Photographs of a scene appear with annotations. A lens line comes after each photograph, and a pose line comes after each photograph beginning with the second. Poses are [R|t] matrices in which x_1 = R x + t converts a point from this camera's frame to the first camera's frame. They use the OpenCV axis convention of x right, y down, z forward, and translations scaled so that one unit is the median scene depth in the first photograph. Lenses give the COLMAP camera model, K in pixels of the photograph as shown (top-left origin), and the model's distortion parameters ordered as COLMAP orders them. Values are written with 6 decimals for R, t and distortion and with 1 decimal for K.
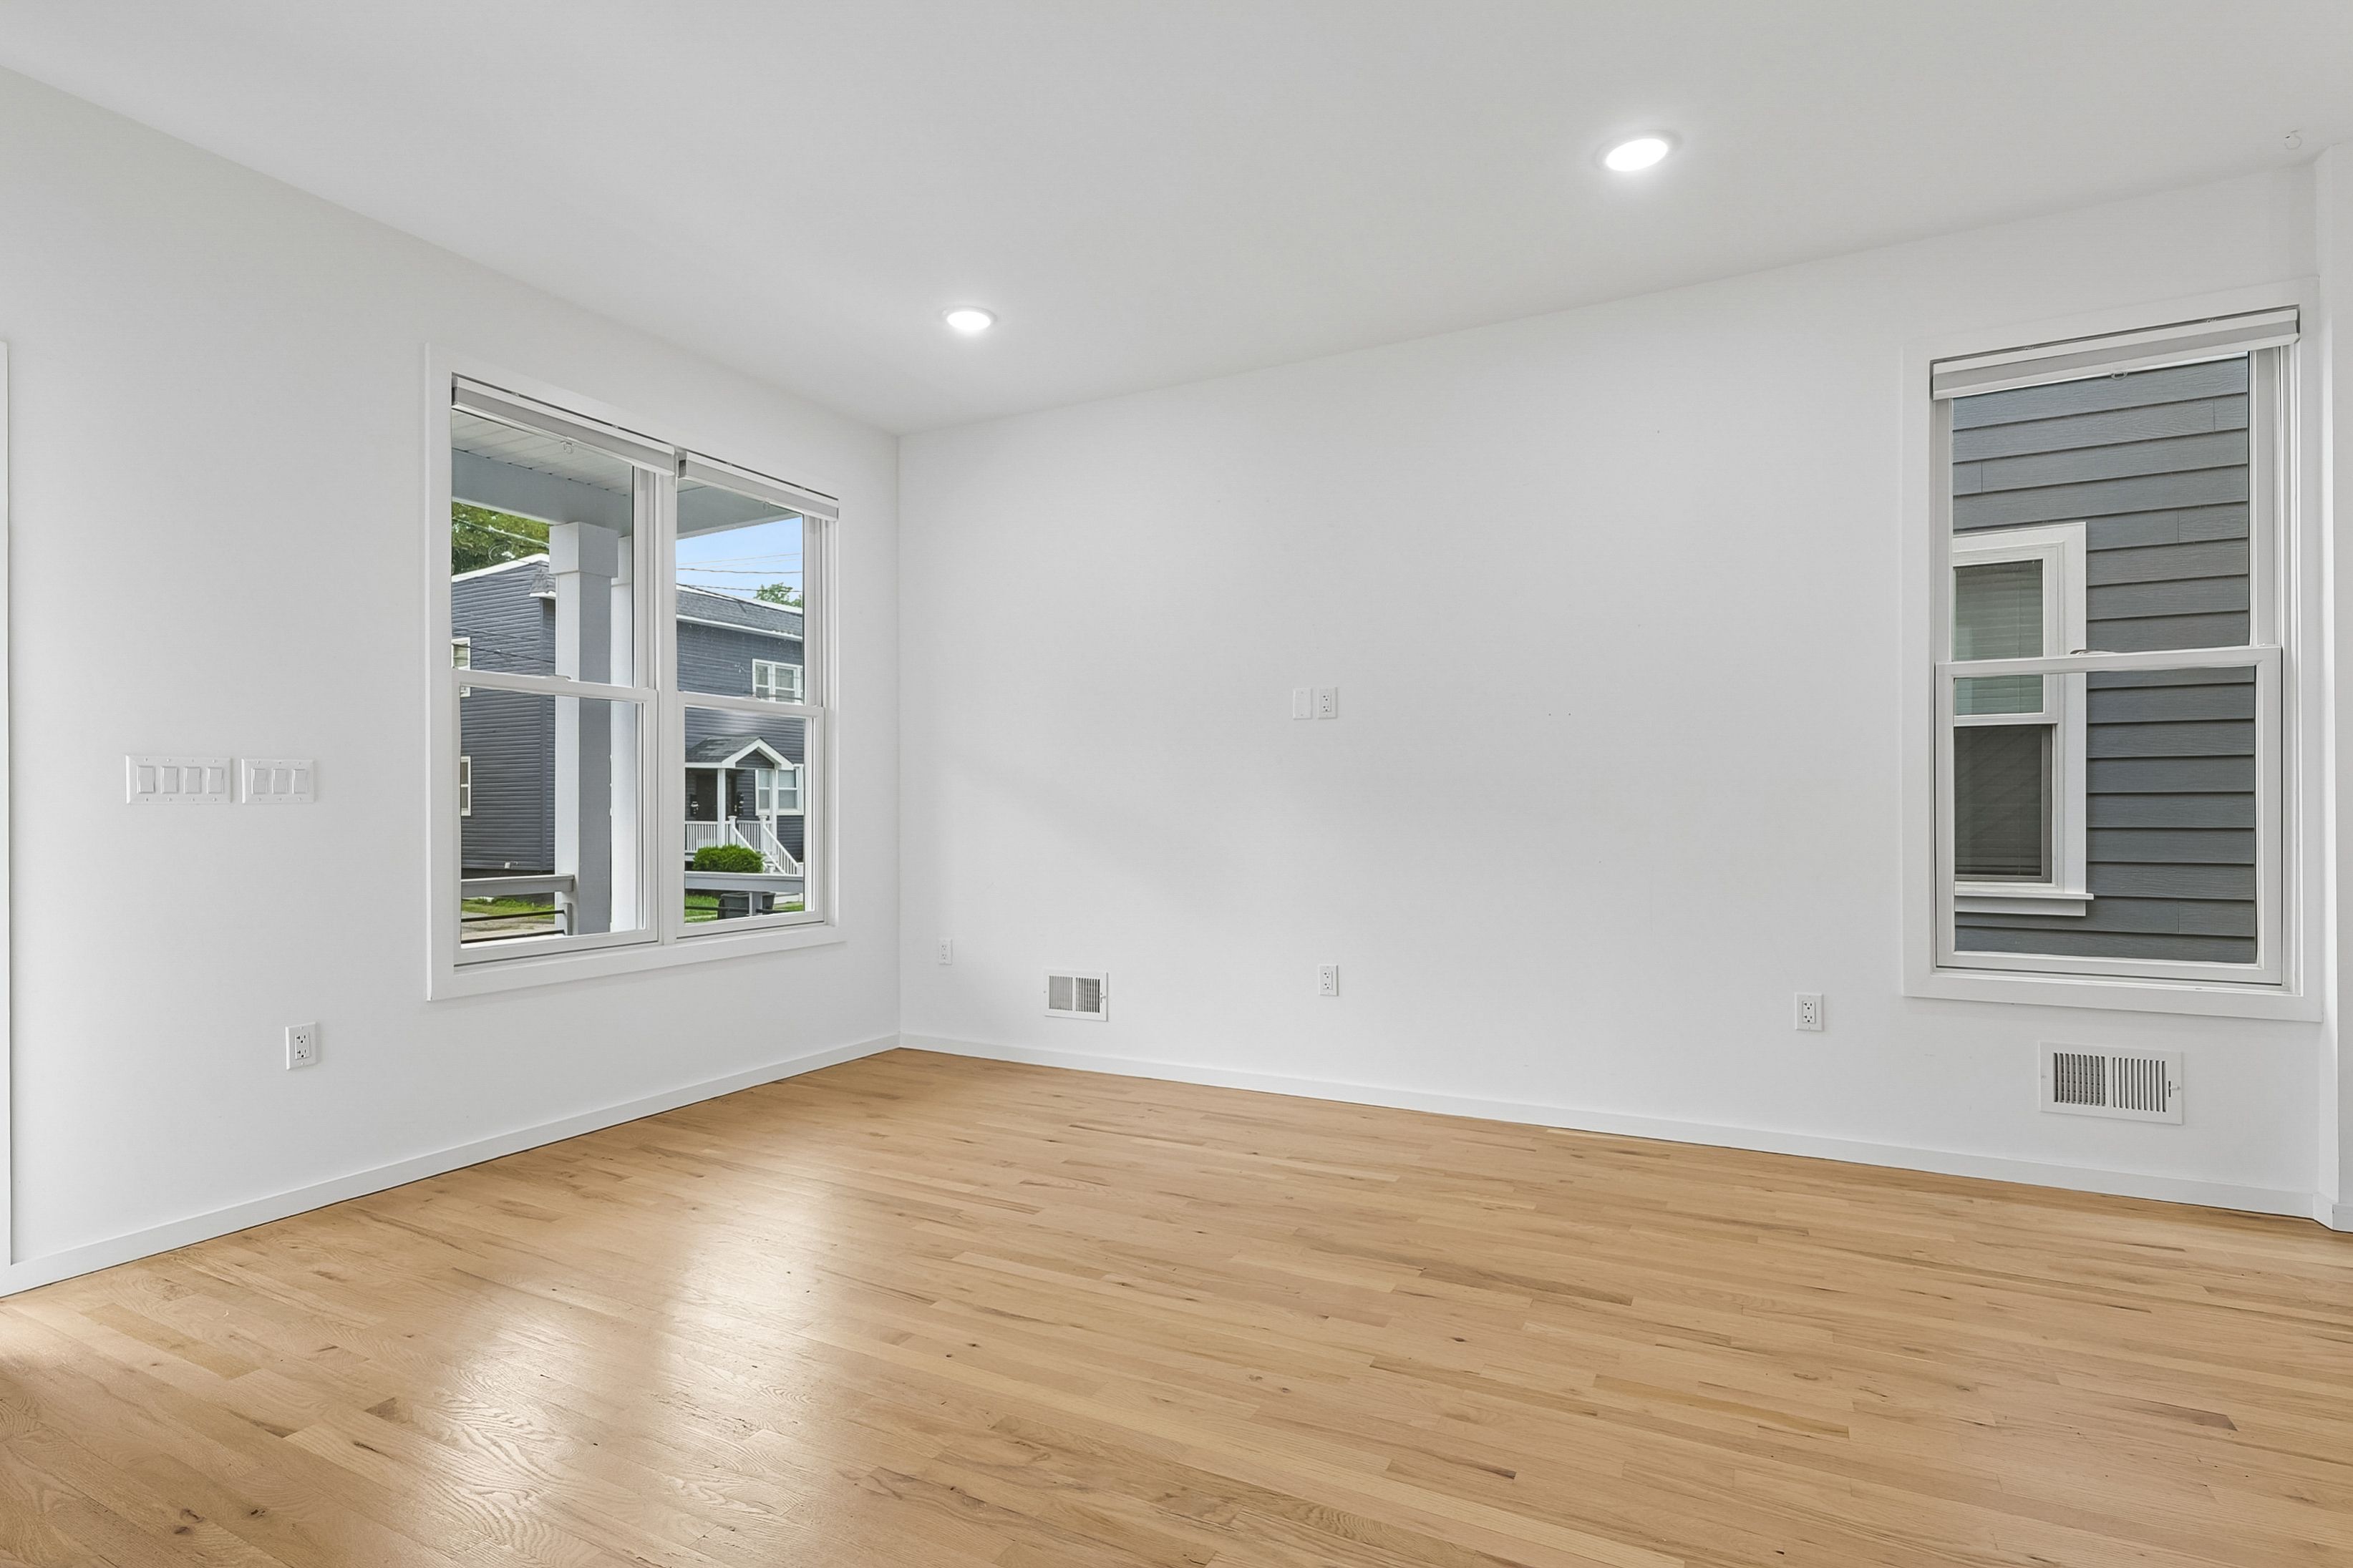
lens RADIAL K [[1126.3, 0, 1166.0], [0, 1126.3, 781.4], [0, 0, 1]] dist [0.001414, -0.001042]
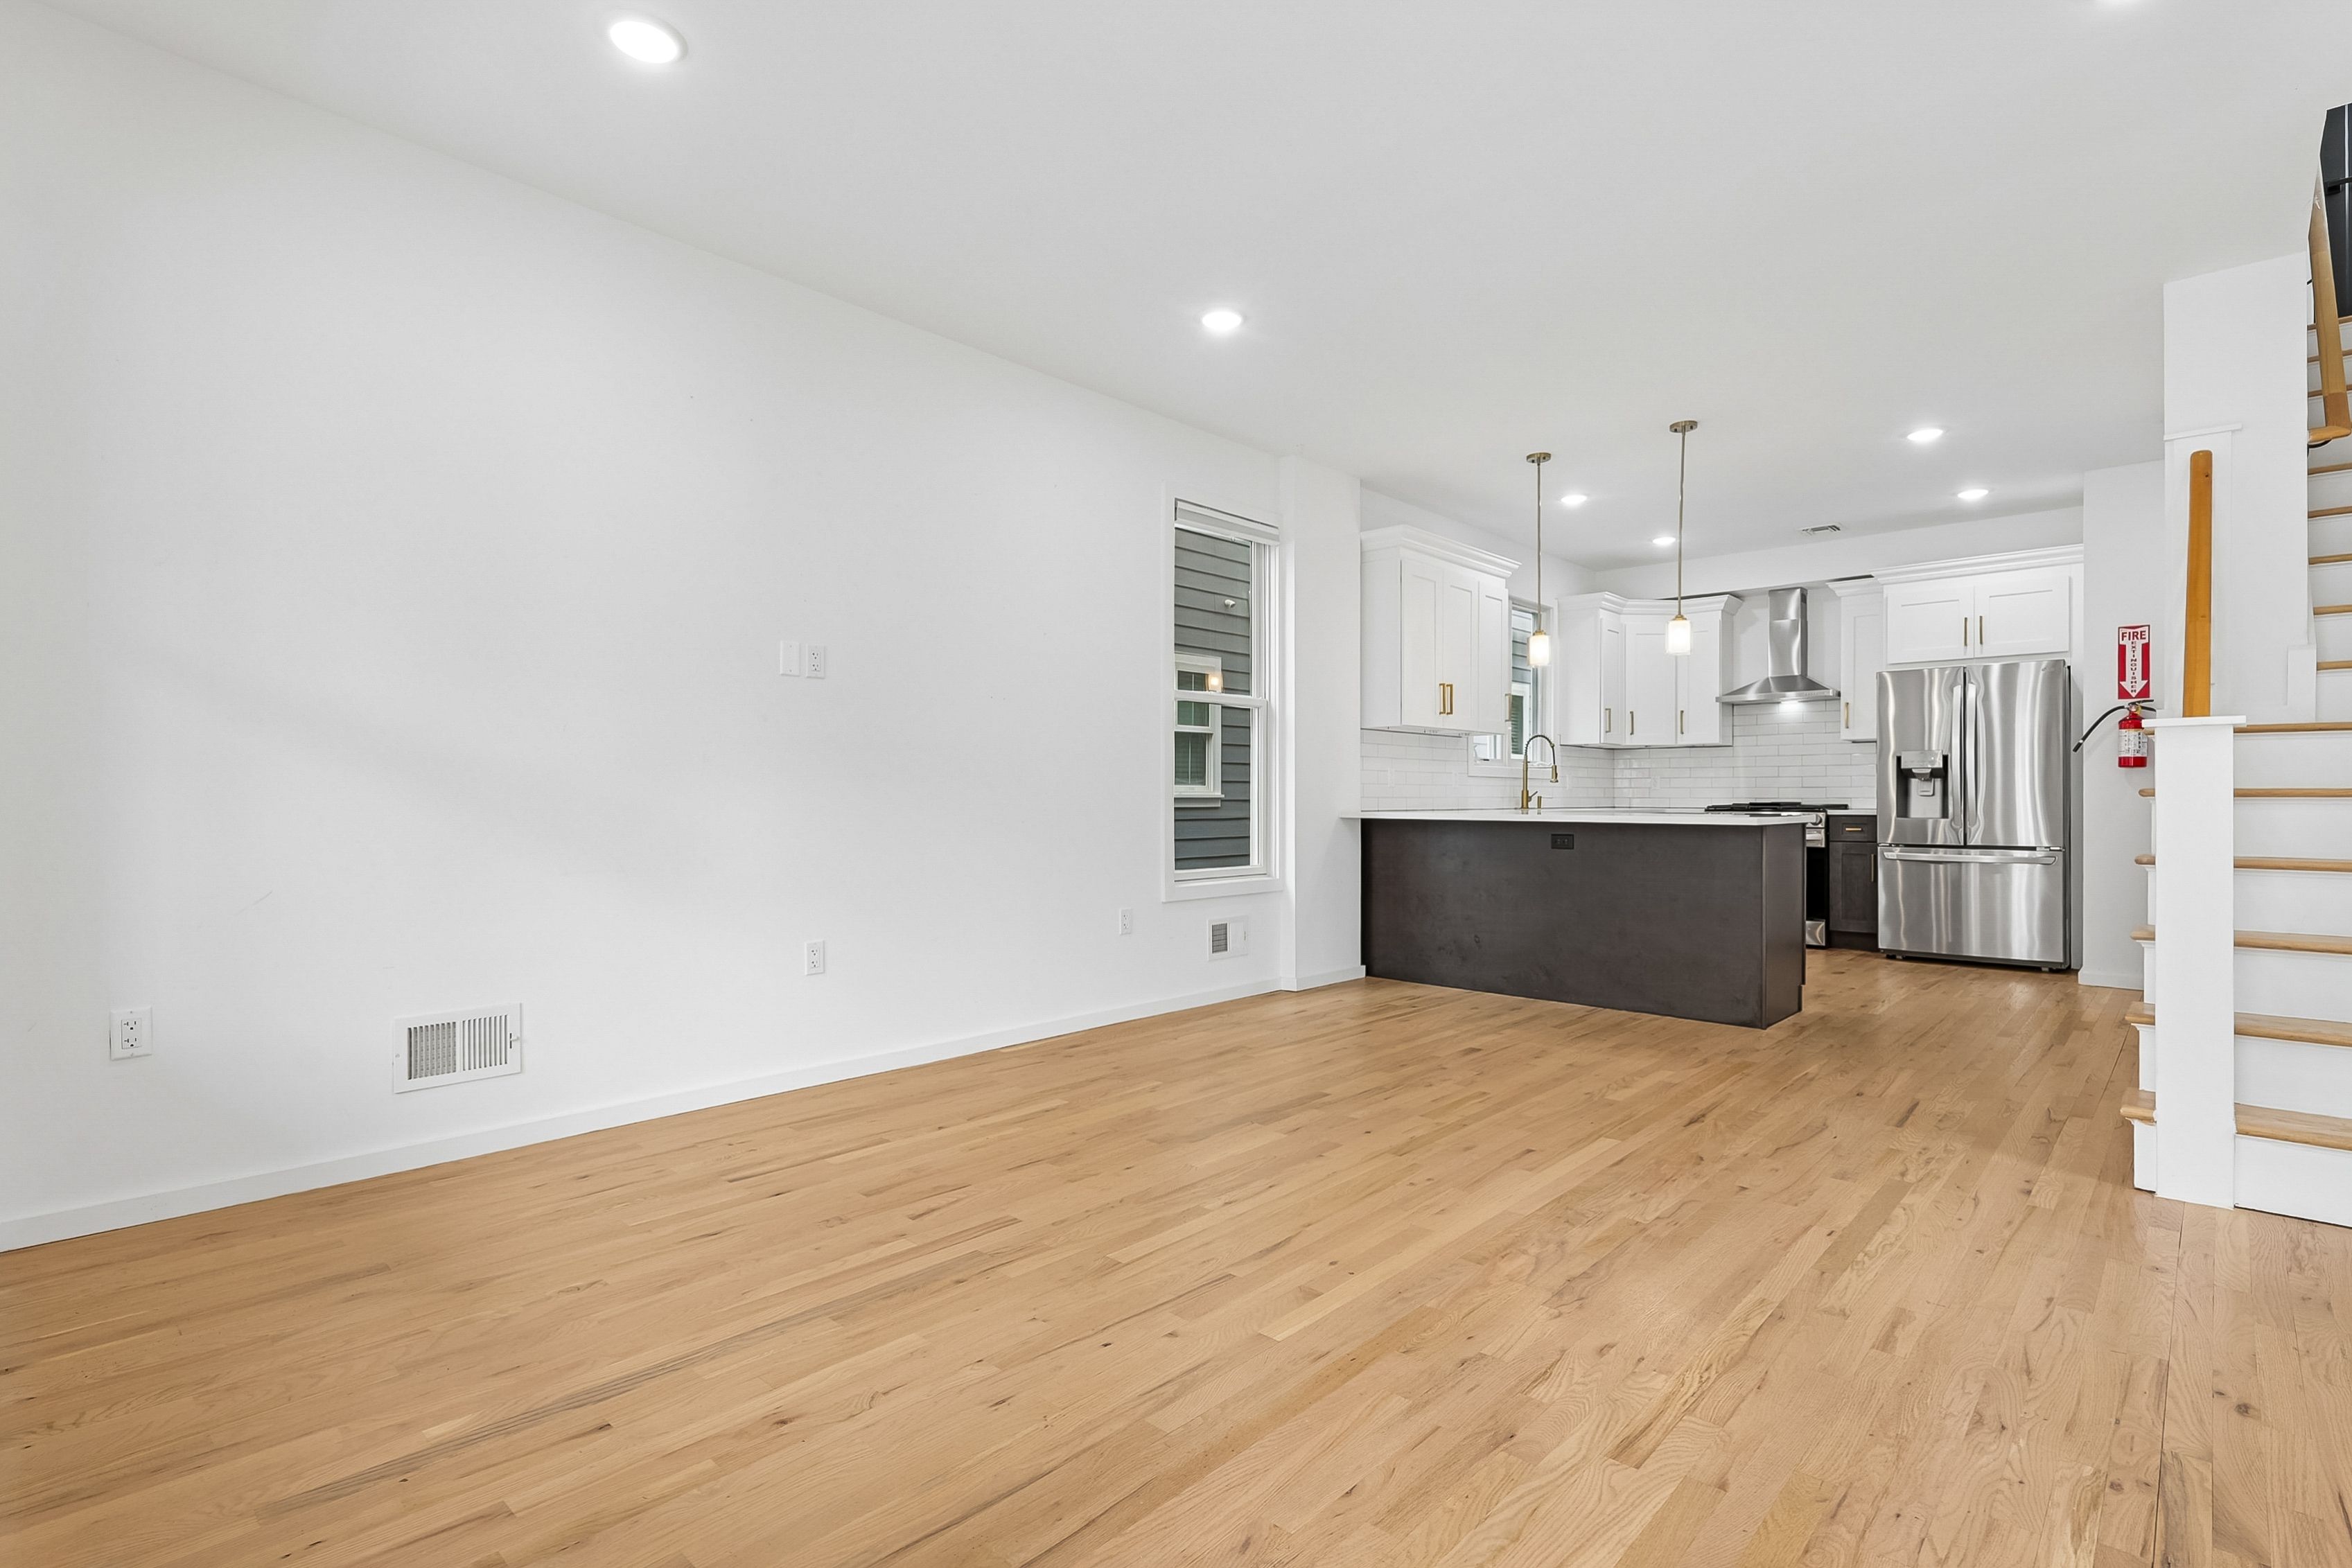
lens RADIAL K [[1107.5, 0, 1175.1], [0, 1107.5, 810.8], [0, 0, 1]] dist [0.000870, -0.000883]
pose [[0.275384, -0.010438, 0.961278, -0.926200], [-0.030425, 0.999346, 0.019568, 0.037585], [-0.960853, -0.034635, 0.274887, 0.653332]]
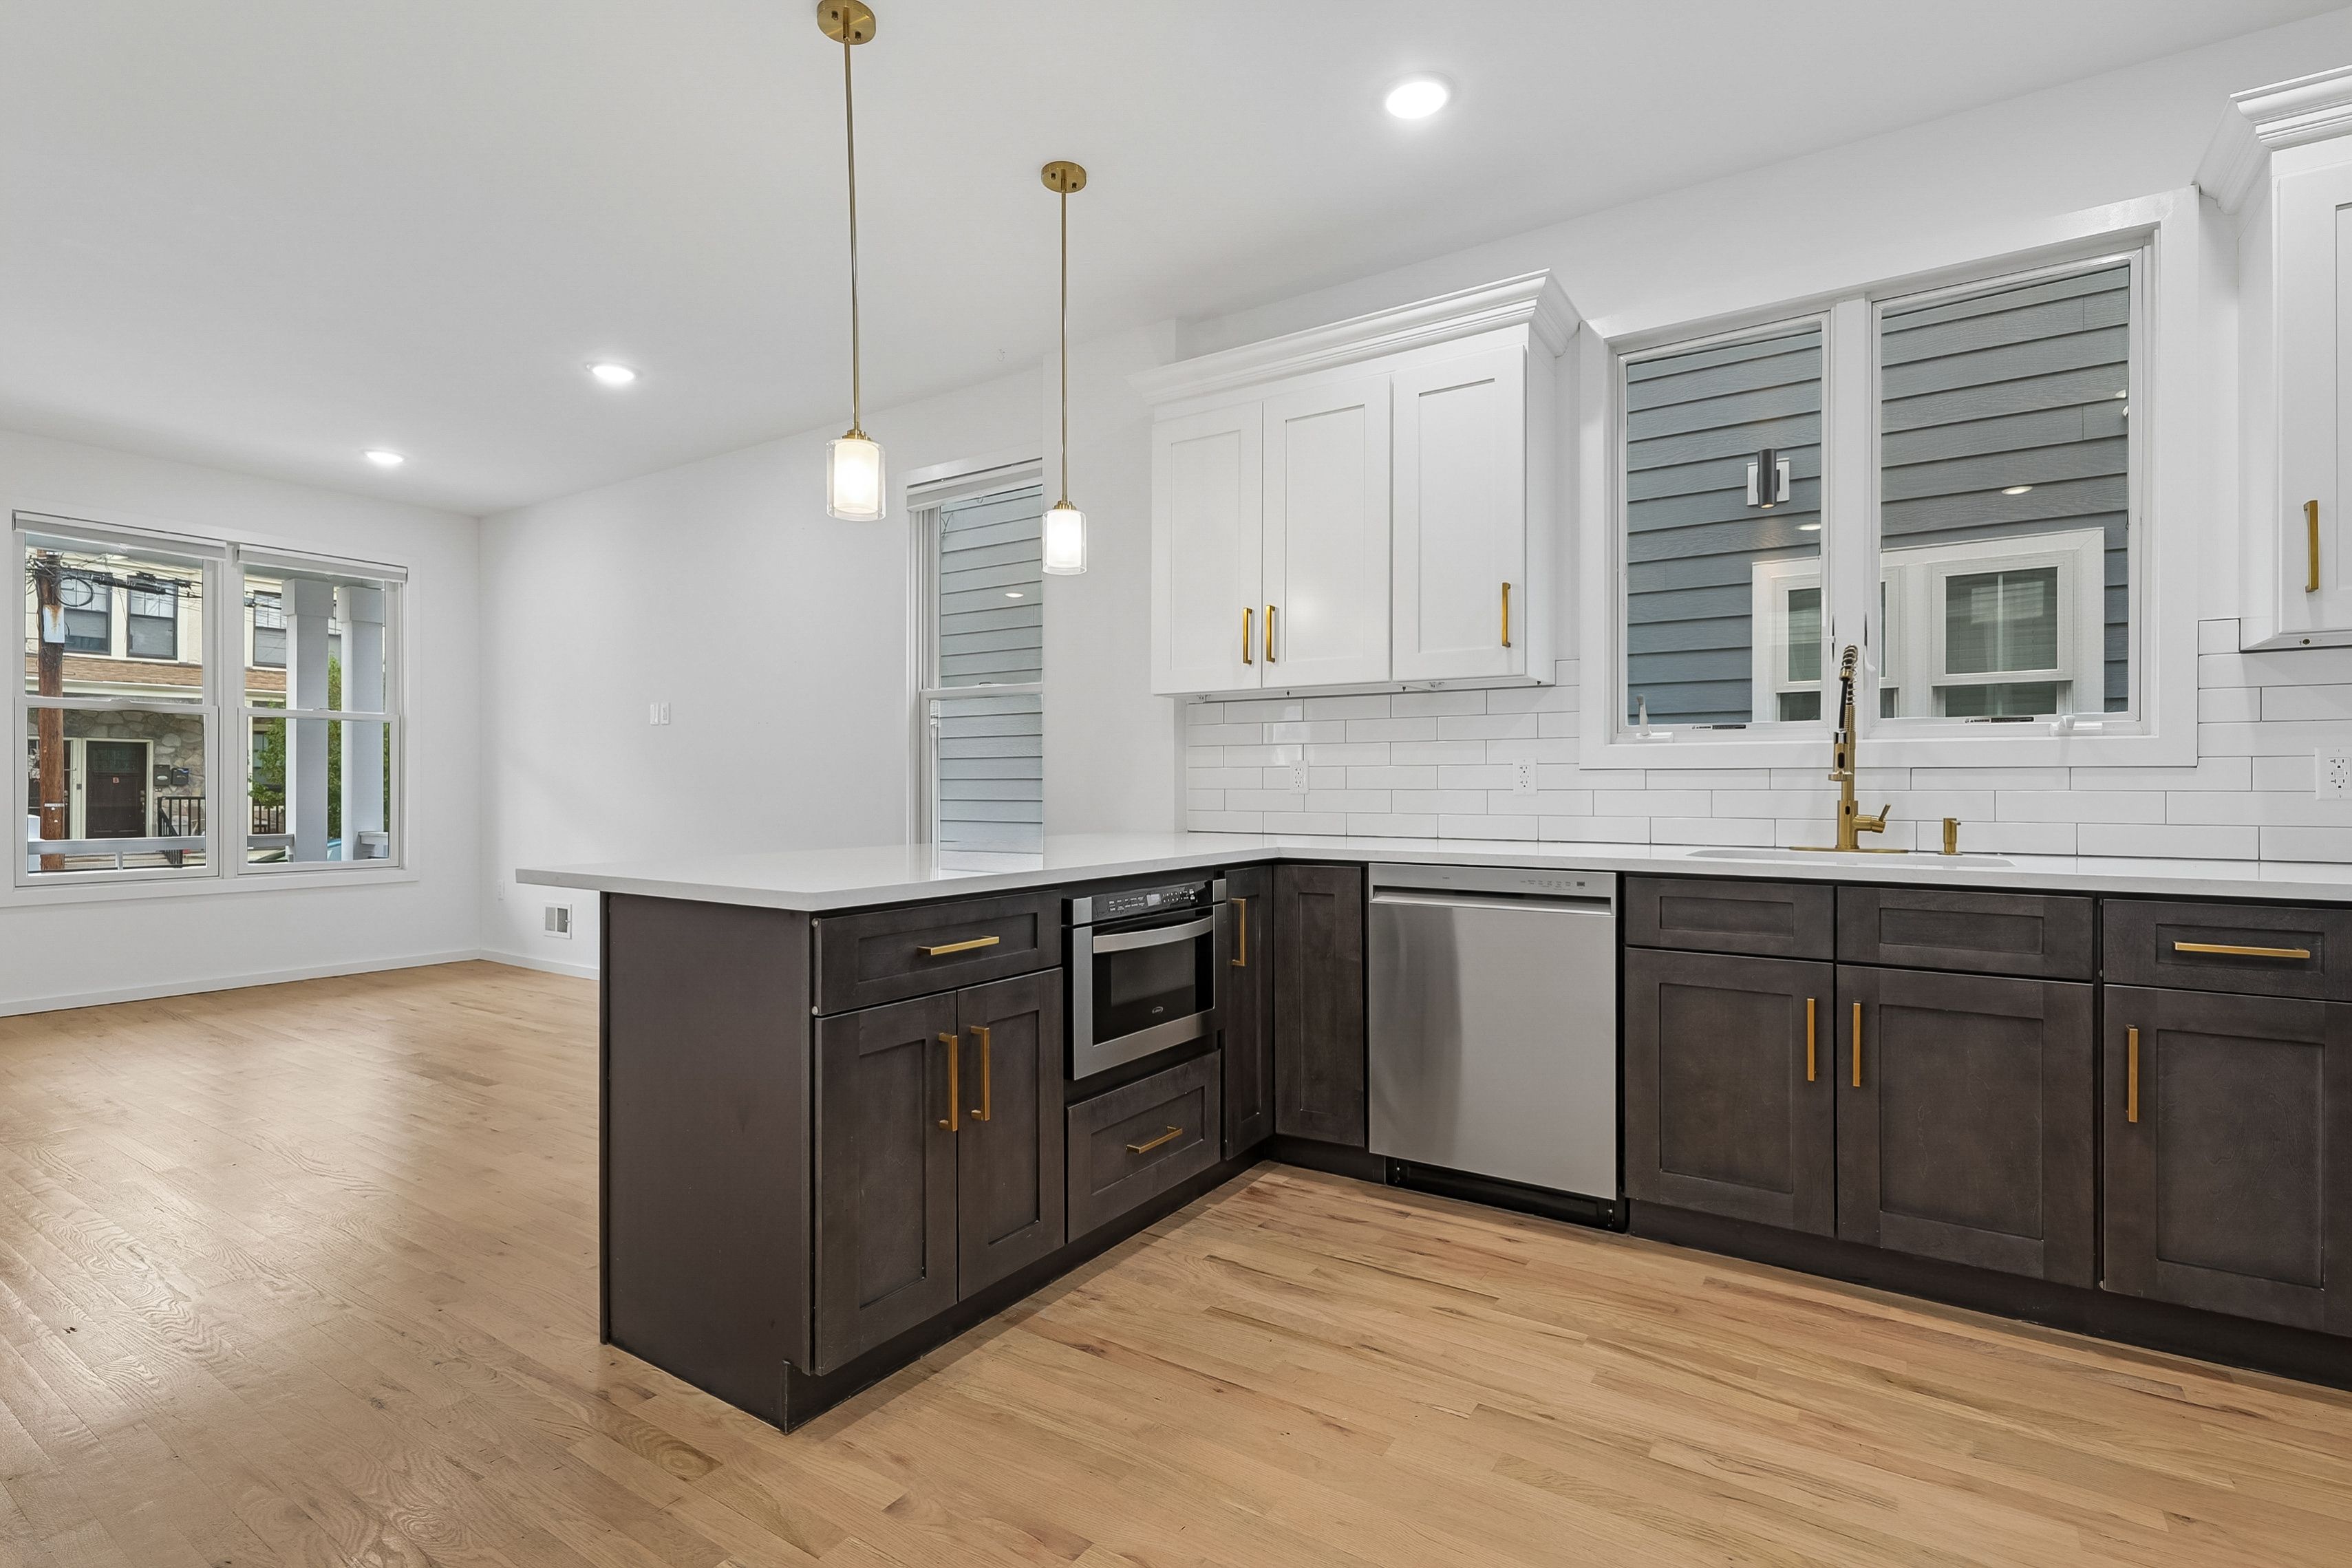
lens RADIAL K [[1077.4, 0, 1191.0], [0, 1077.4, 789.4], [0, 0, 1]] dist [0.002431, -0.000814]
pose [[0.995517, 0.002825, -0.094537, 1.330072], [0.000216, 0.999484, 0.032132, -0.025798], [0.094579, -0.032008, 0.995003, -0.408063]]
